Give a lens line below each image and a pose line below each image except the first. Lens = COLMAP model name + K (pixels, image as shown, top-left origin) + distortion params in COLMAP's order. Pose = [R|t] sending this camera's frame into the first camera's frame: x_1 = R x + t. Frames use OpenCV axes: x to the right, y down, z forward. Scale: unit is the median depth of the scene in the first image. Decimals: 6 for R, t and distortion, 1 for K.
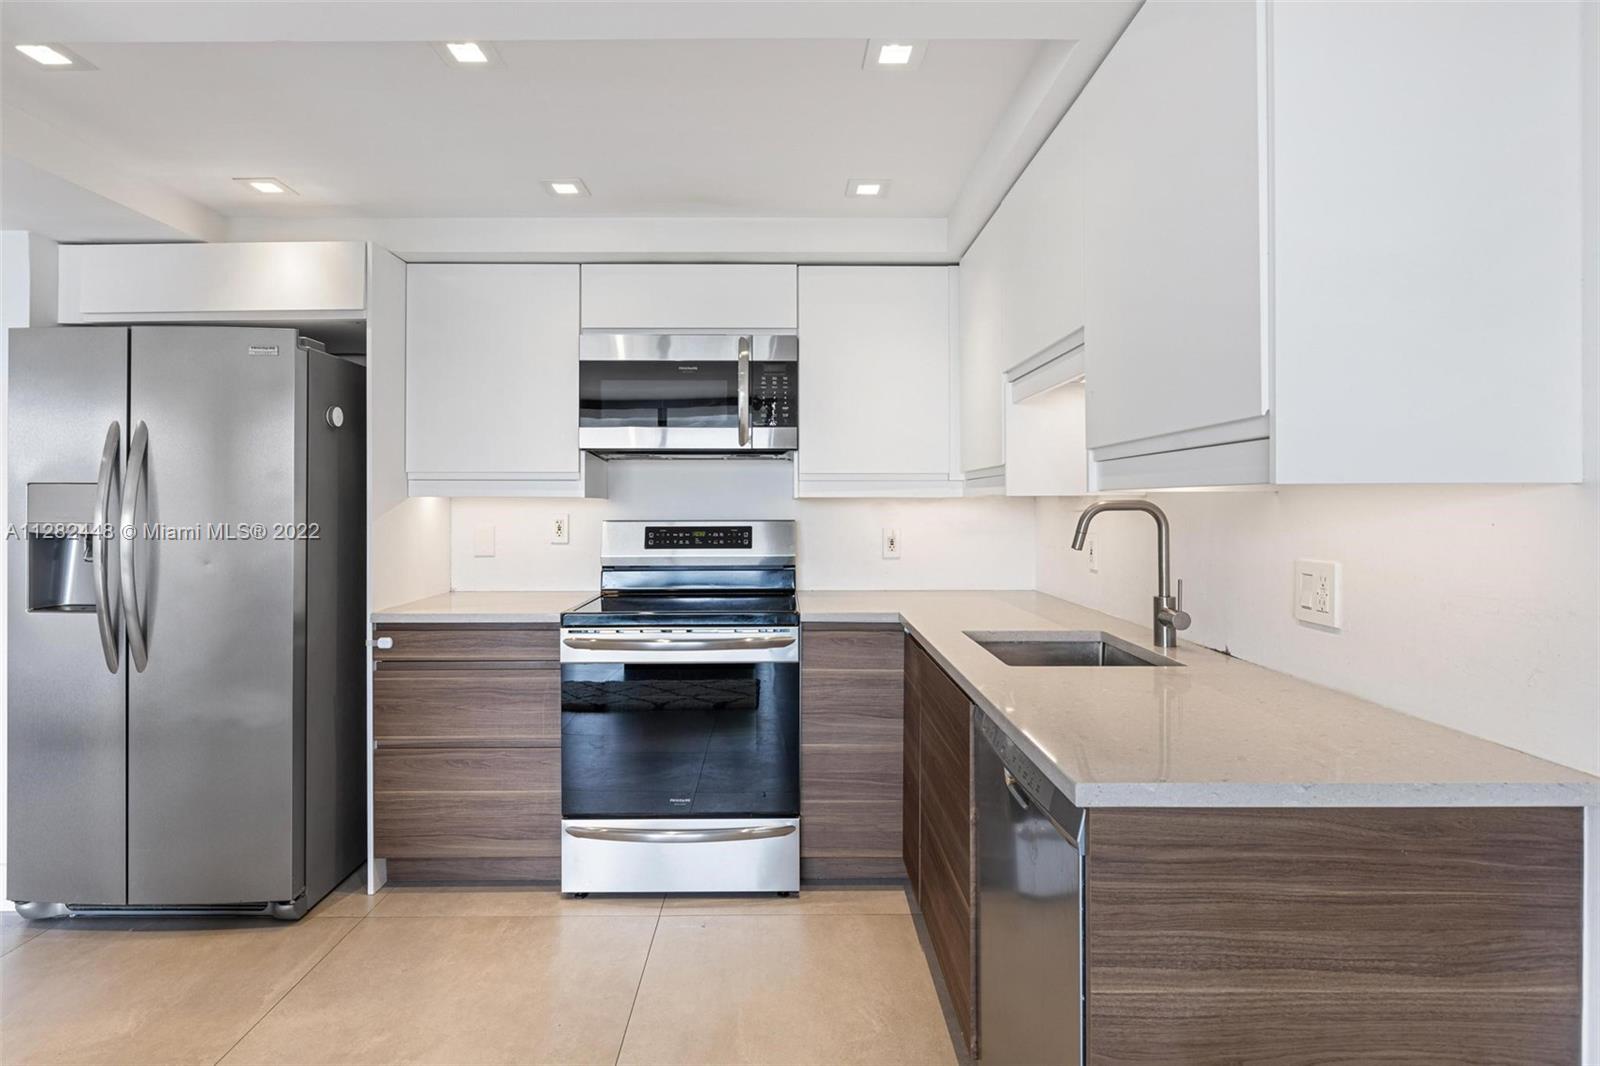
lens RADIAL K [[801.9, 0, 787.7], [0, 801.9, 499.1], [0, 0, 1]] dist [-0.000168, 0.000278]
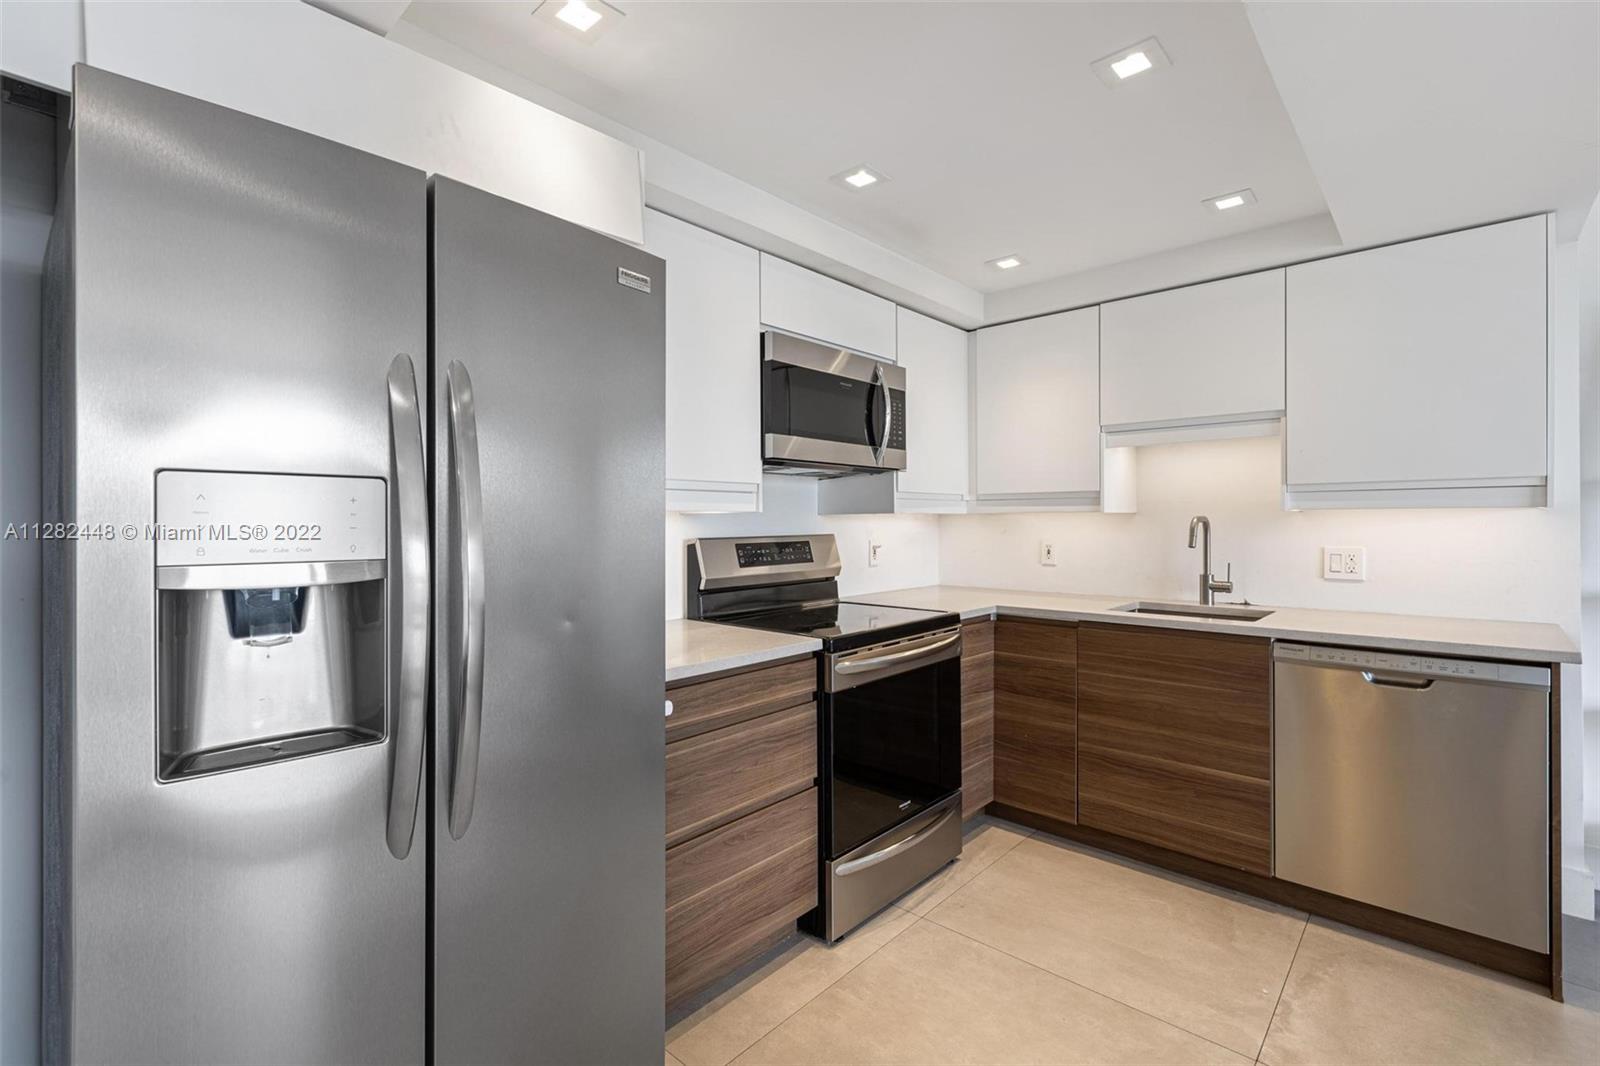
lens RADIAL K [[726.2, 0, 792.5], [0, 726.2, 520.6], [0, 0, 1]] dist [0.000336, 0.000520]
pose [[0.679302, -0.002921, 0.733853, -0.906597], [-0.002287, 0.999979, 0.006097, 0.002890], [-0.733855, -0.005820, 0.679281, 0.462320]]
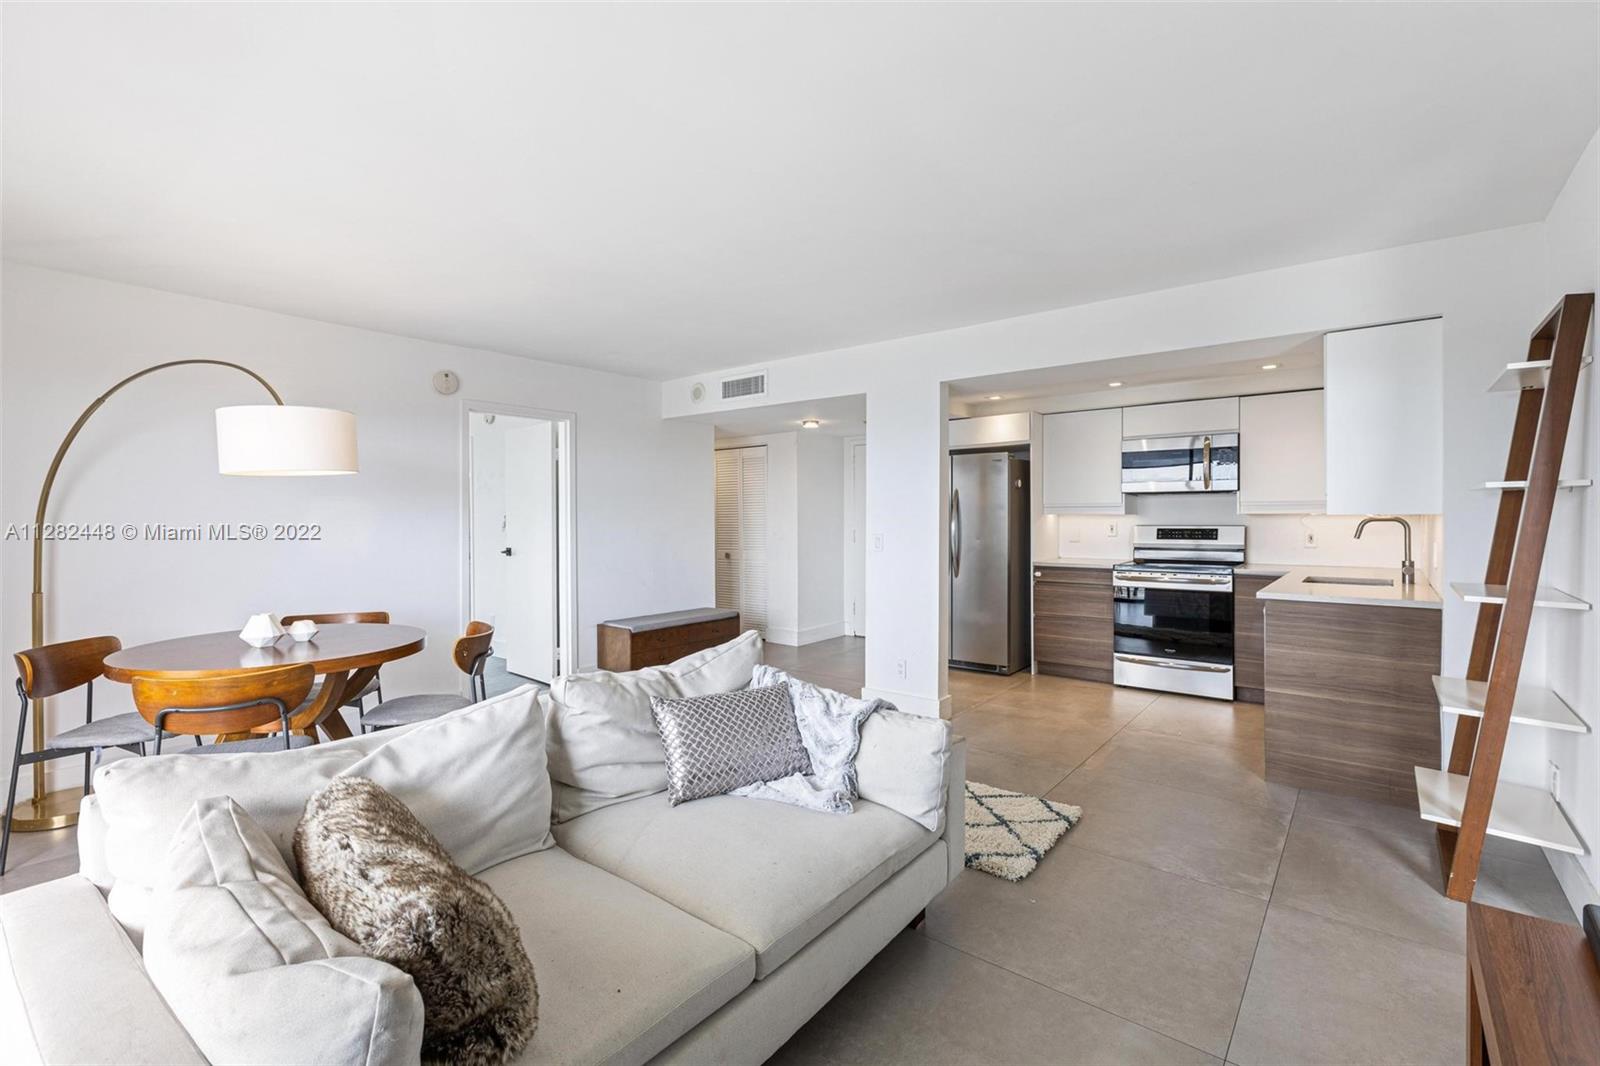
lens RADIAL K [[726.2, 0, 786.7], [0, 726.2, 522.7], [0, 0, 1]] dist [0.000336, 0.000520]
pose [[0.771253, 0.003801, -0.636518, 0.322626], [0.009600, 0.999799, 0.017602, -0.025284], [0.636457, -0.019686, 0.771061, -1.211227]]
